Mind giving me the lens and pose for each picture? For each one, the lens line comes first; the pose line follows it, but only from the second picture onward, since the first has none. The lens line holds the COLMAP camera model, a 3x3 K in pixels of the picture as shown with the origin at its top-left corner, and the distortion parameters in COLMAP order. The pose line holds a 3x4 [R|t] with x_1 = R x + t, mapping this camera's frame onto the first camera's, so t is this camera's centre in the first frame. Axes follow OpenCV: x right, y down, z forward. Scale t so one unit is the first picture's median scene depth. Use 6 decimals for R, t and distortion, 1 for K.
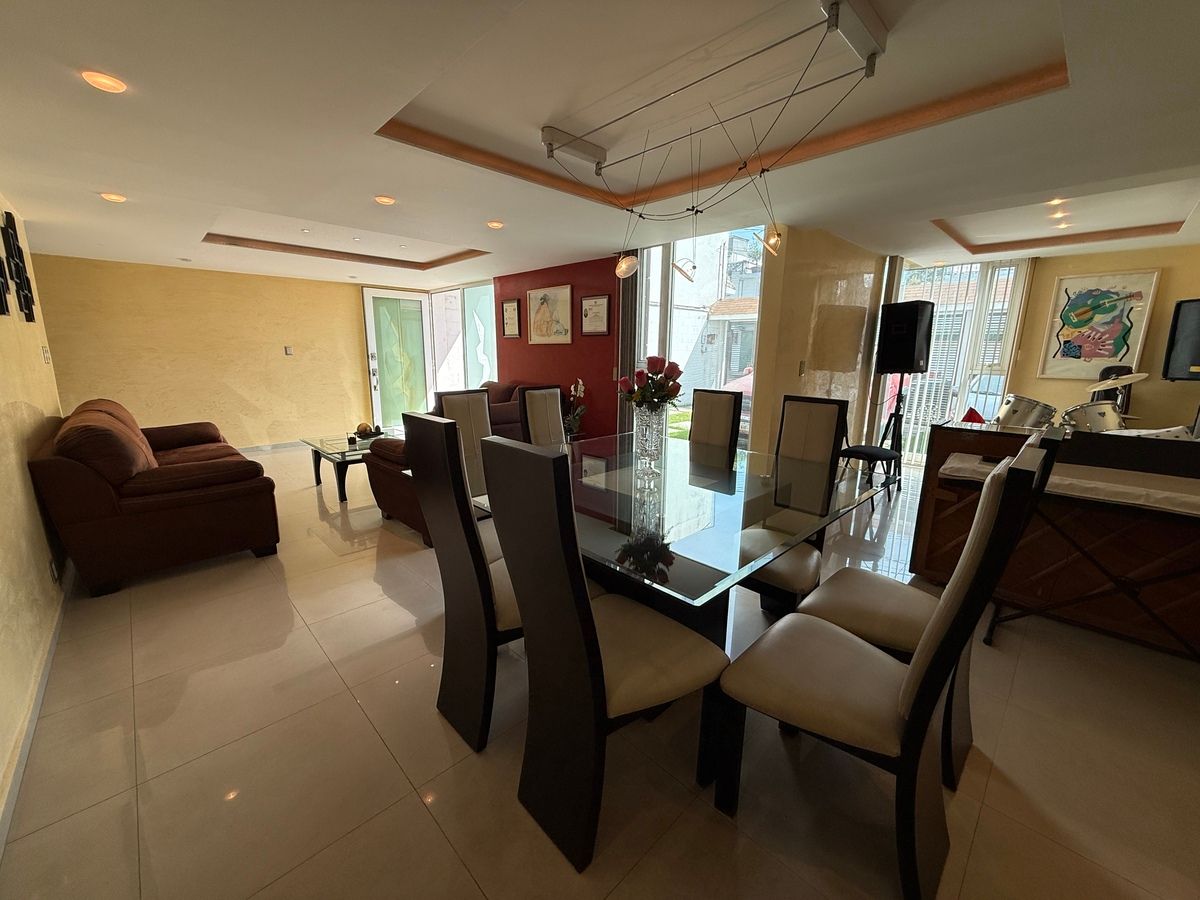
lens RADIAL K [[475.8, 0, 597.5], [0, 475.8, 449.4], [0, 0, 1]] dist [-0.003079, -0.000389]
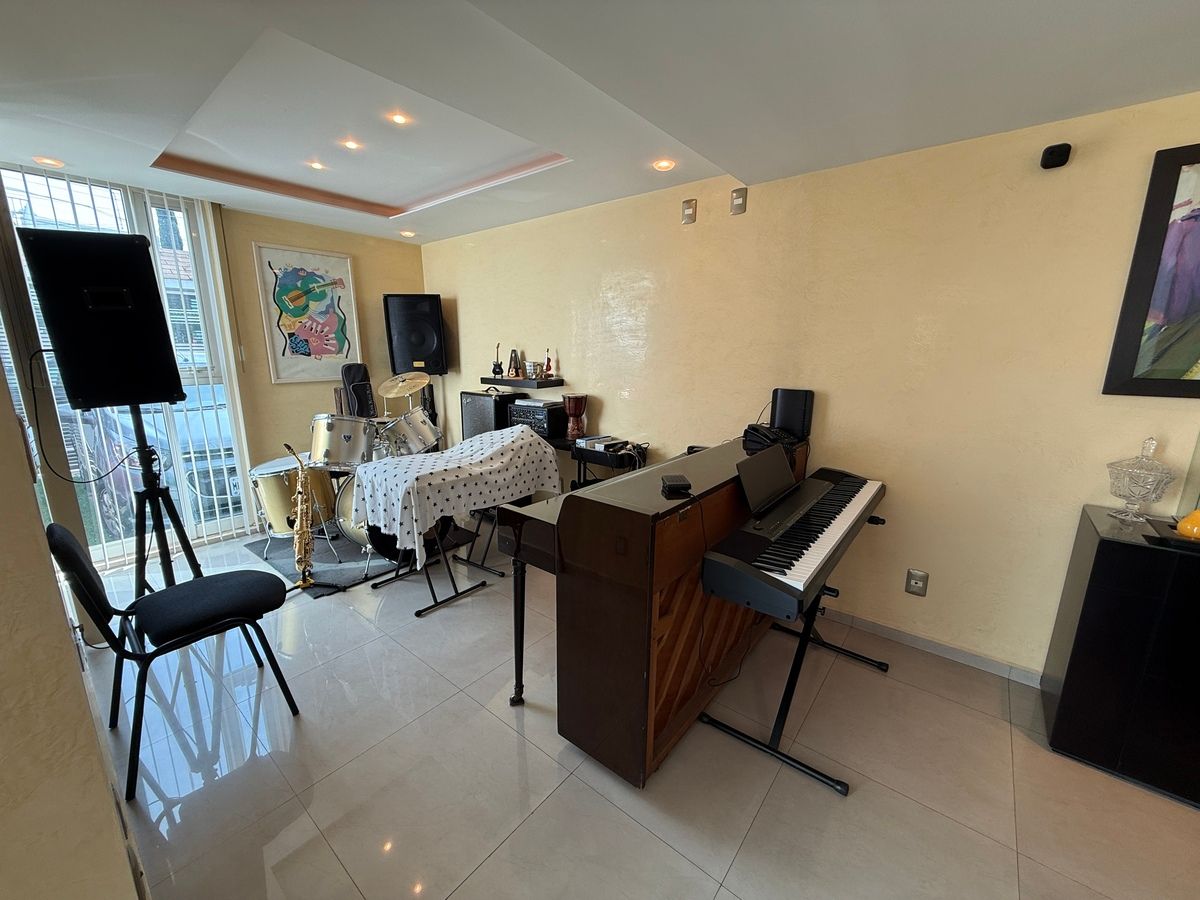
lens RADIAL K [[475.8, 0, 597.8], [0, 475.8, 451.4], [0, 0, 1]] dist [-0.003079, -0.000389]
pose [[-0.119284, -0.220667, 0.968028, 0.151405], [0.201727, 0.949266, 0.241248, -0.136322], [-0.972151, 0.224054, -0.068717, 0.628168]]
